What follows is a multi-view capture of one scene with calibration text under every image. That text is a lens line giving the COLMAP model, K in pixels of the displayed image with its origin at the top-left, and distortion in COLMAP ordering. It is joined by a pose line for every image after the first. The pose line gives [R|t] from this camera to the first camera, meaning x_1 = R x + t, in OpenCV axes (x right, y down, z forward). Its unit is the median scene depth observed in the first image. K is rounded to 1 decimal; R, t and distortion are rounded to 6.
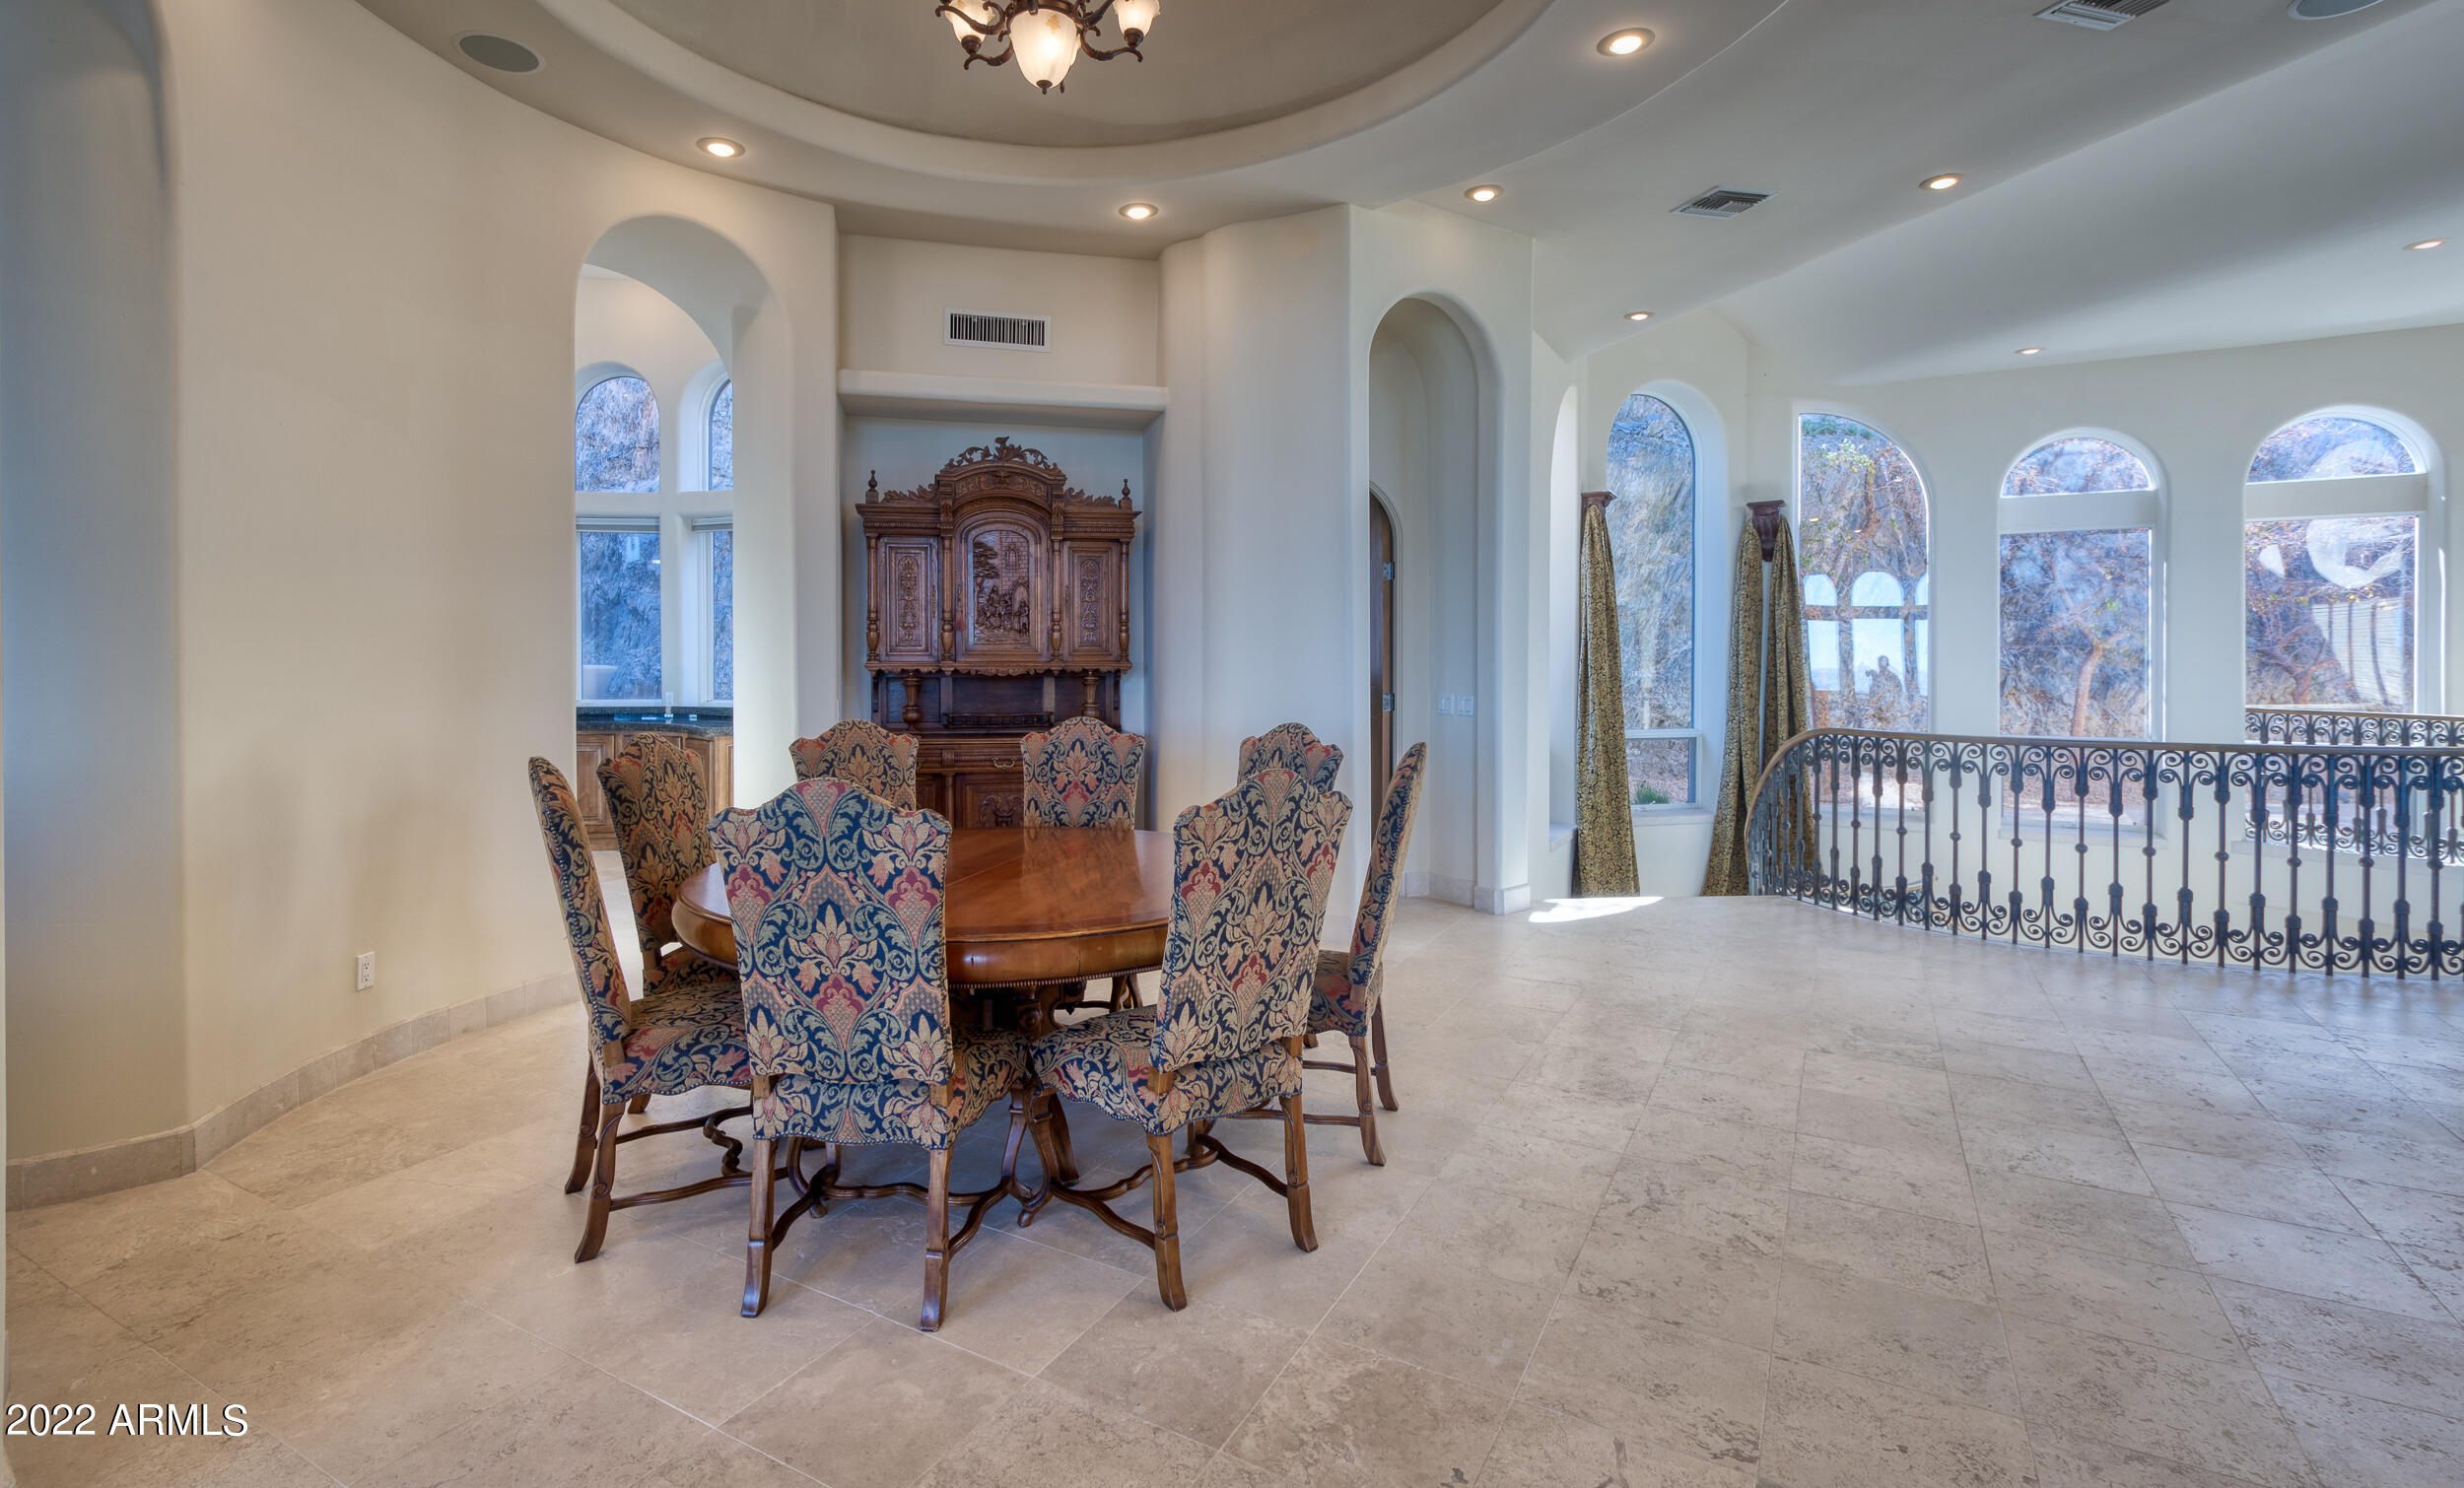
lens RADIAL K [[1101.6, 0, 1227.0], [0, 1101.6, 668.8], [0, 0, 1]] dist [0.008471, -0.000767]
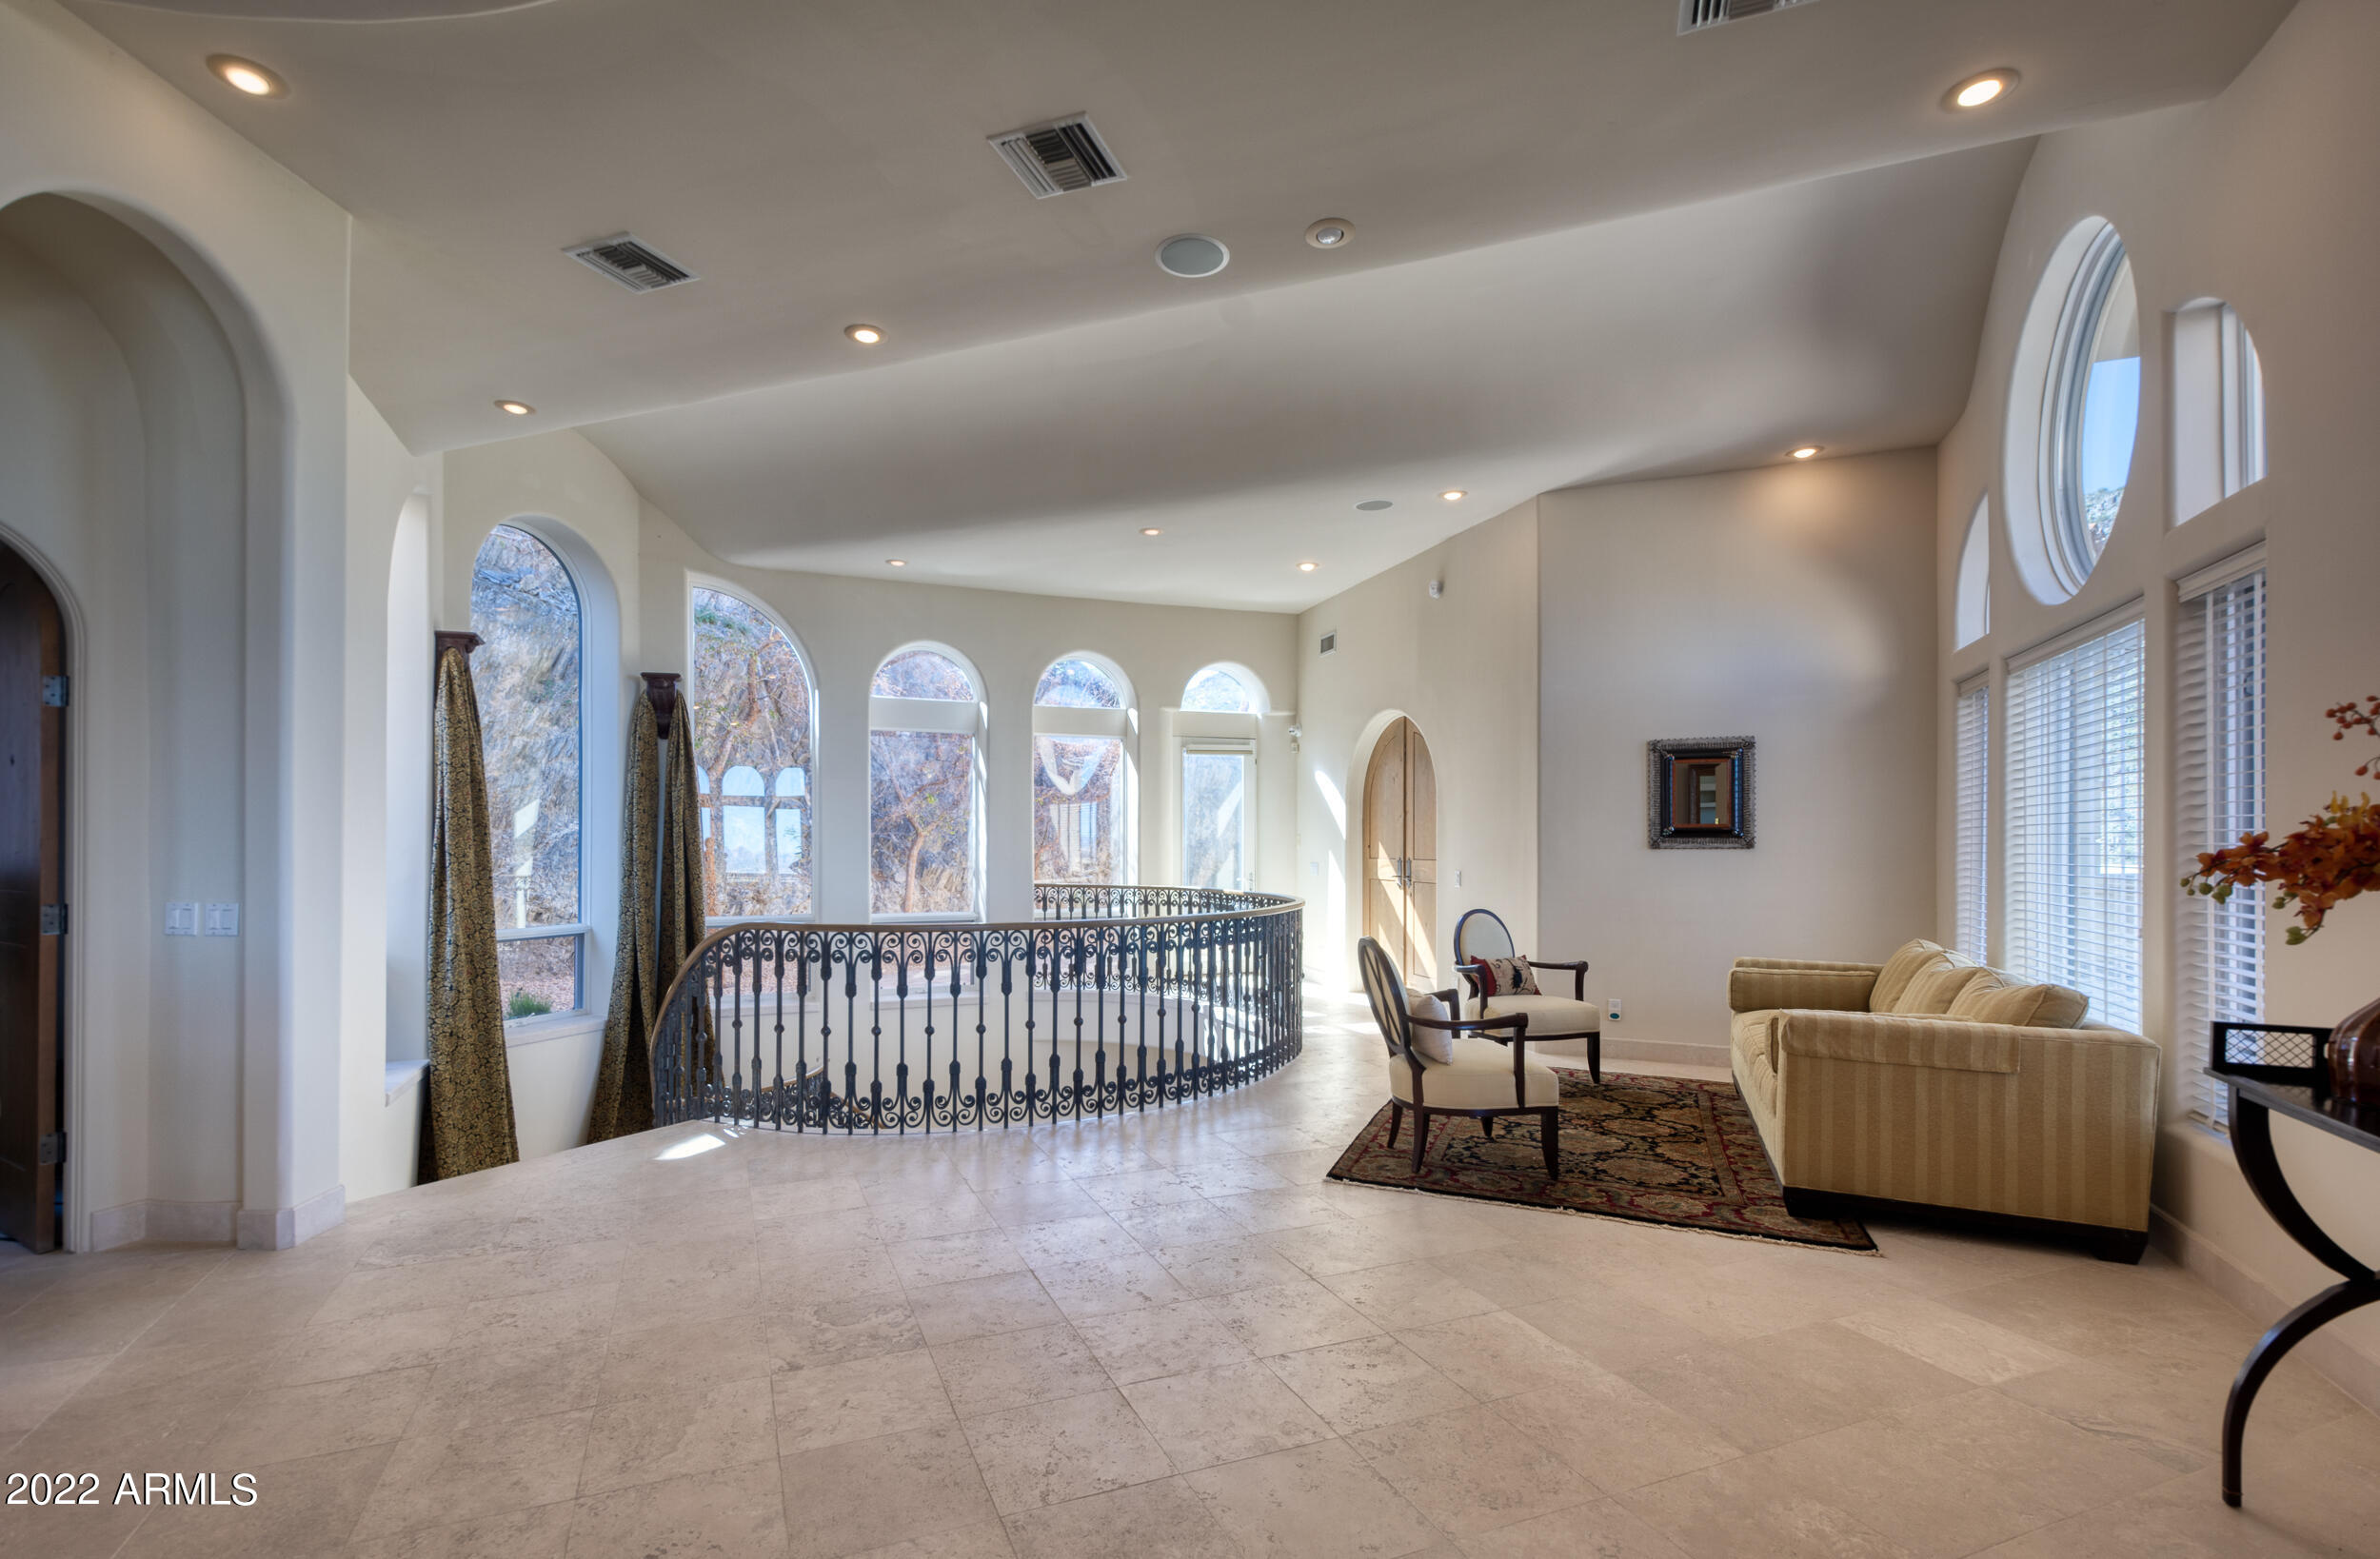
lens RADIAL K [[1126.7, 0, 1139.7], [0, 1126.7, 844.4], [0, 0, 1]] dist [0.016275, -0.000624]
pose [[0.648442, 0.001680, 0.761262, 0.066942], [0.004594, 0.999971, -0.006120, -0.002225], [-0.761250, 0.007466, 0.648416, 0.200098]]
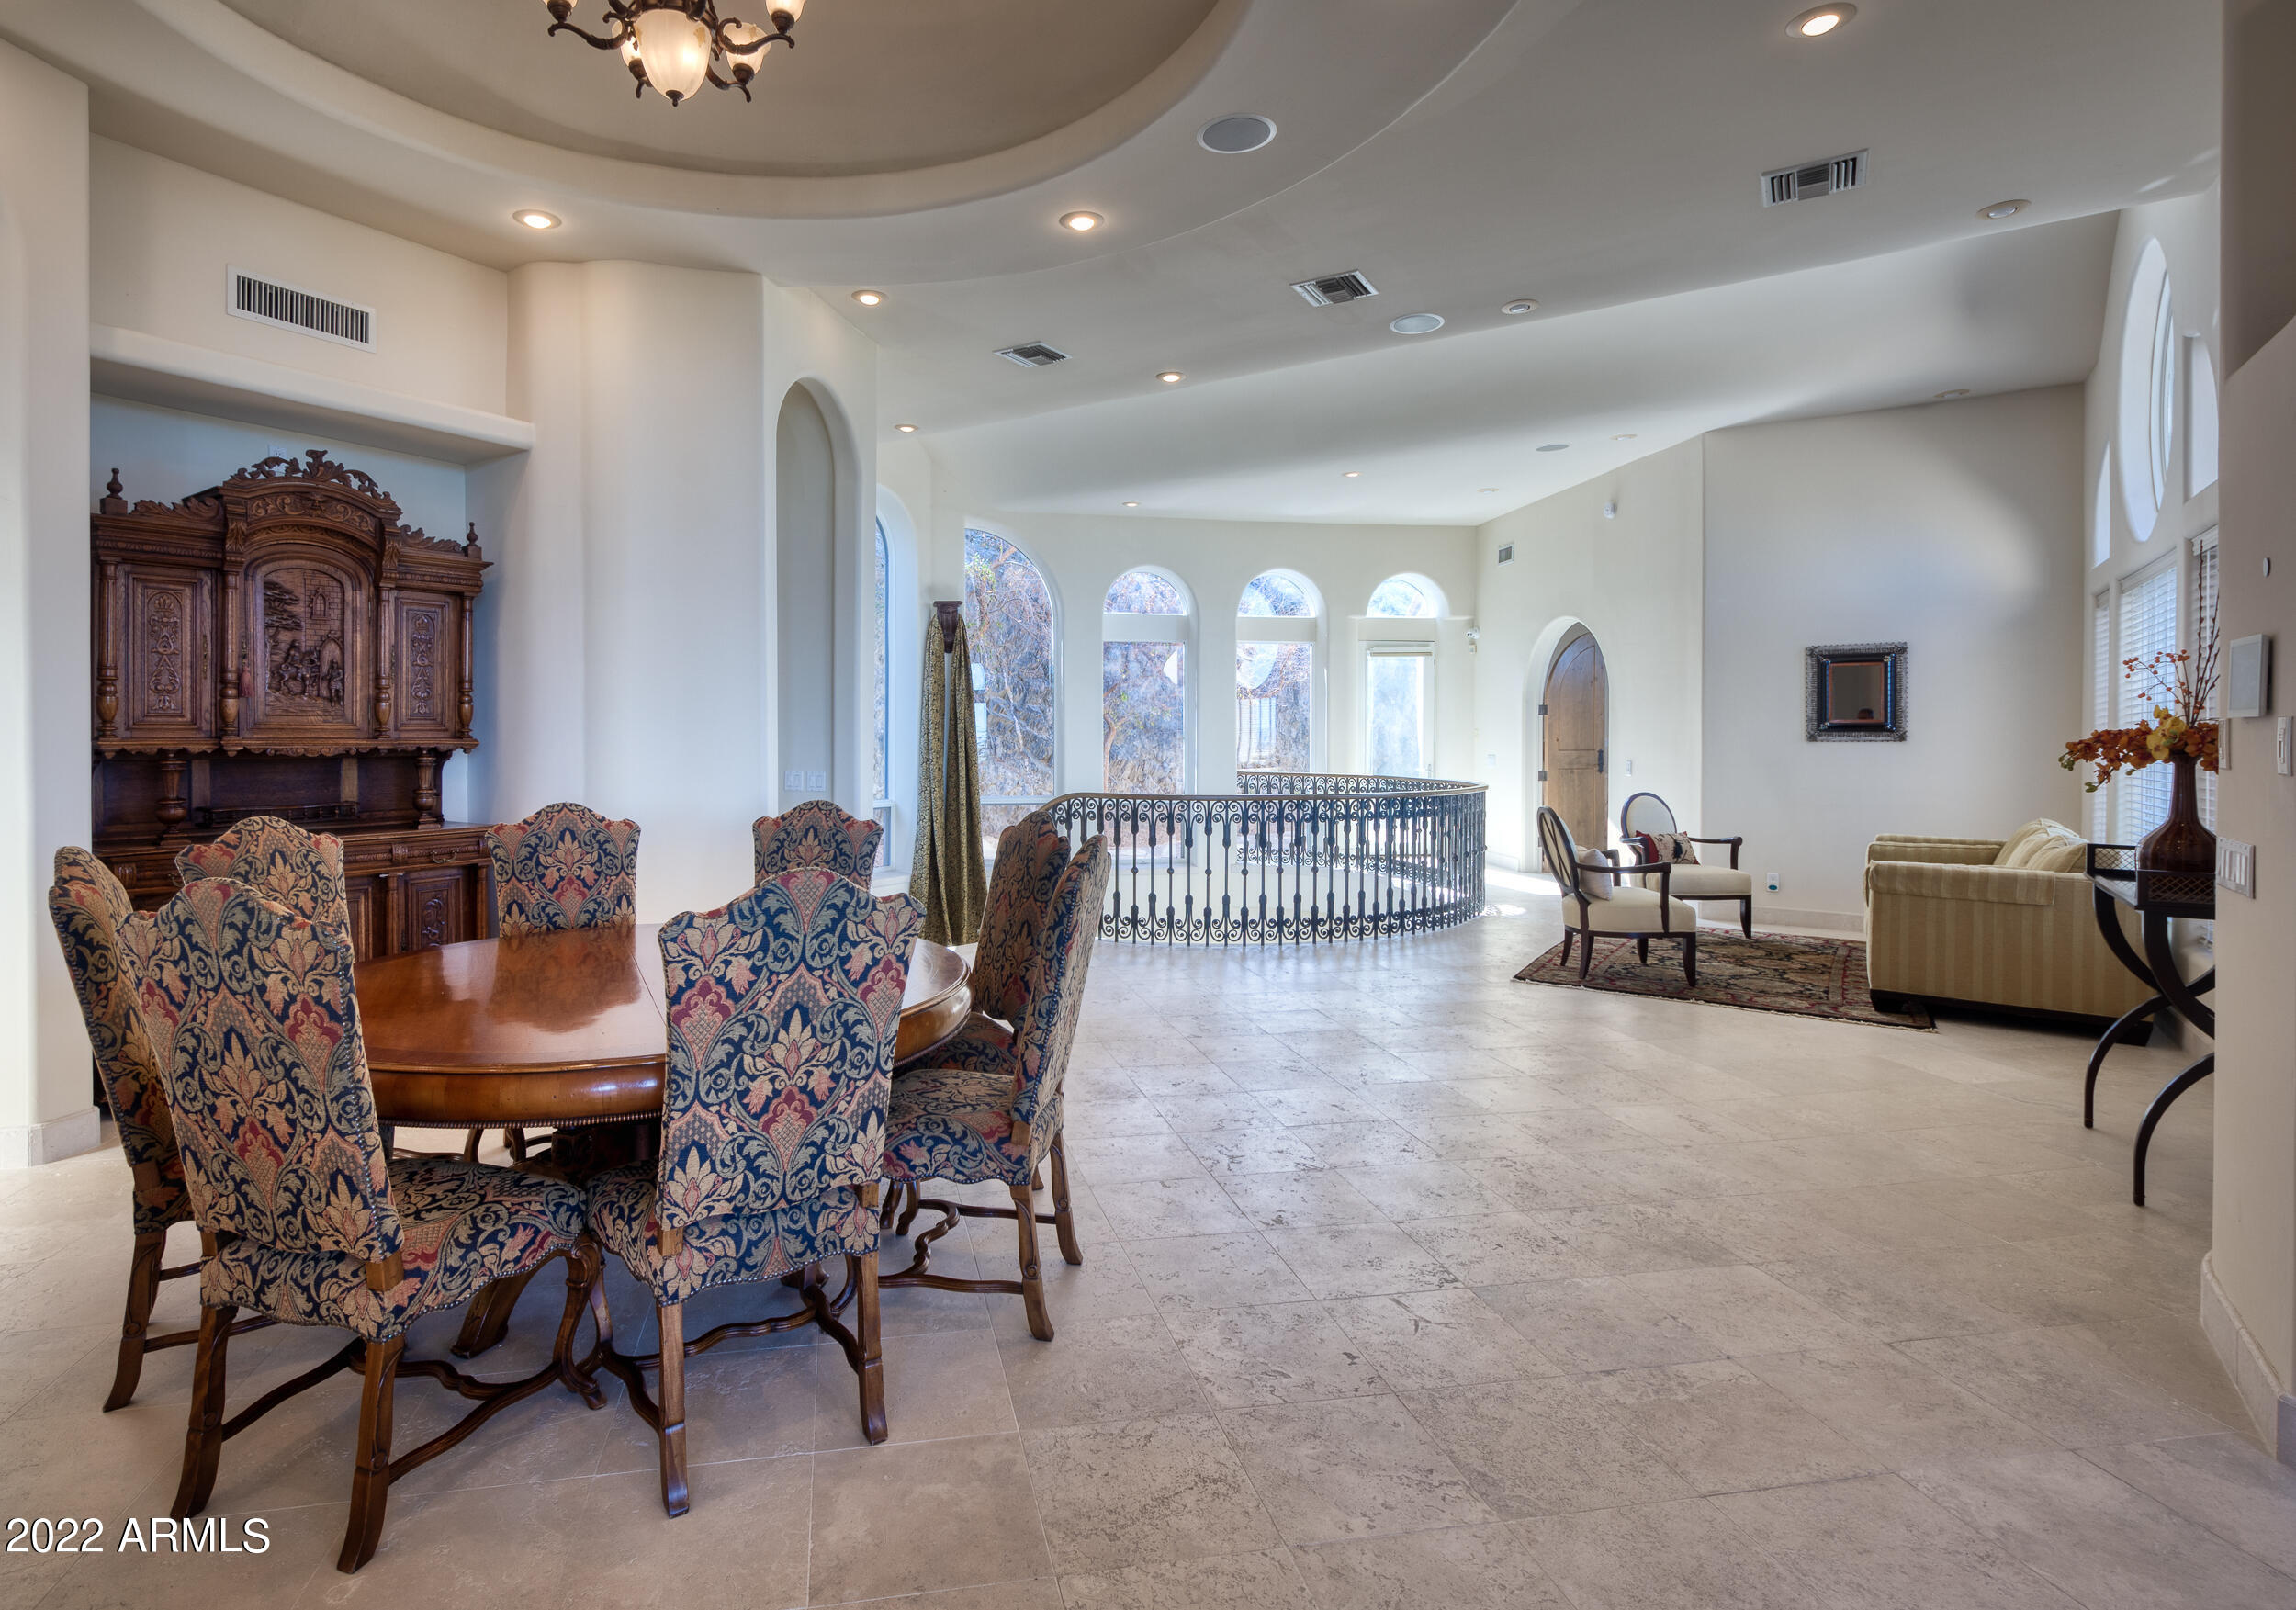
lens RADIAL K [[1071.4, 0, 1104.1], [0, 1071.4, 747.3], [0, 0, 1]] dist [0.012739, -0.000501]
pose [[0.779087, -0.003676, 0.626904, -0.214572], [0.002859, 0.999993, 0.002310, -0.000302], [-0.626909, -0.000008, 0.779093, 0.048145]]
